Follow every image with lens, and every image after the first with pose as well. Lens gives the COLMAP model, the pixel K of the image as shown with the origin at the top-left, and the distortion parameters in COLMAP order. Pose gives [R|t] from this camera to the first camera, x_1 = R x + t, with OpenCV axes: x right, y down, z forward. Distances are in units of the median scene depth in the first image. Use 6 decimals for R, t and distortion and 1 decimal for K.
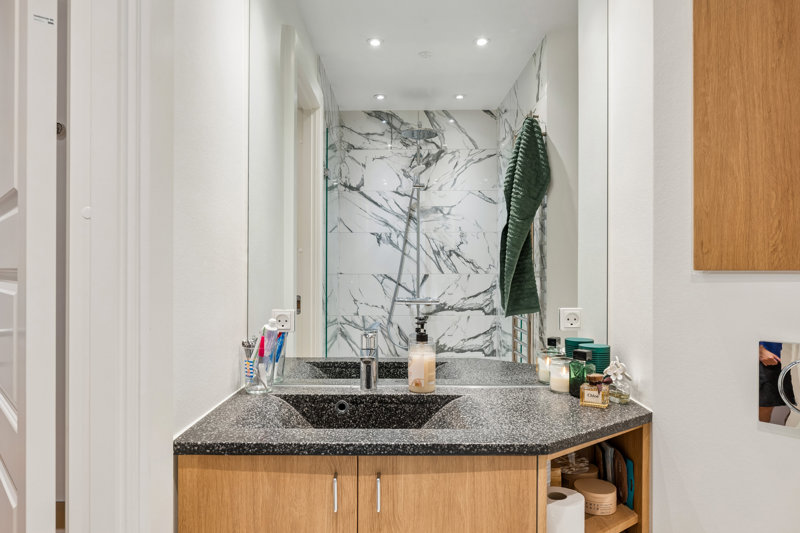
lens RADIAL K [[532.2, 0, 400.0], [0, 532.2, 266.5], [0, 0, 1]] dist [-0.008171, -0.002260]
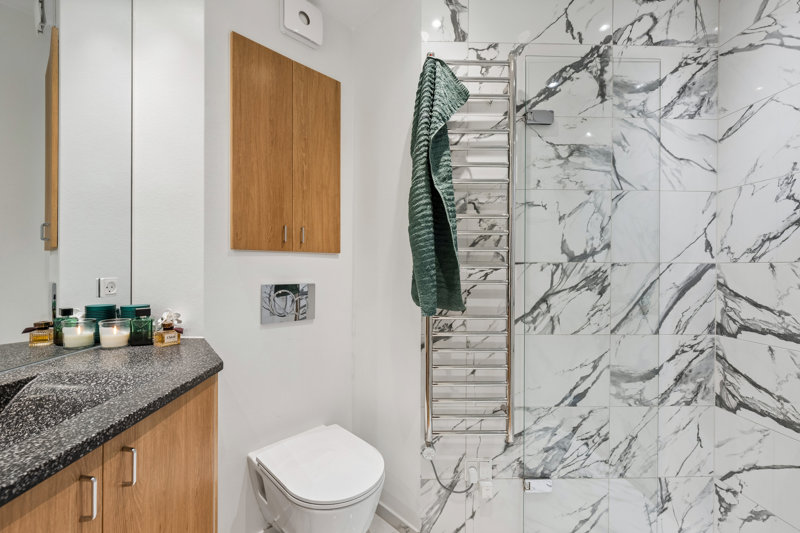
lens RADIAL K [[336.4, 0, 400.0], [0, 336.4, 266.5], [0, 0, 1]] dist [0.001032, 0.000142]
pose [[-0.040877, 0.002906, 0.999160, -0.631819], [-0.009016, 0.999954, -0.003277, 0.069196], [-0.999124, -0.009142, -0.040849, 0.531946]]
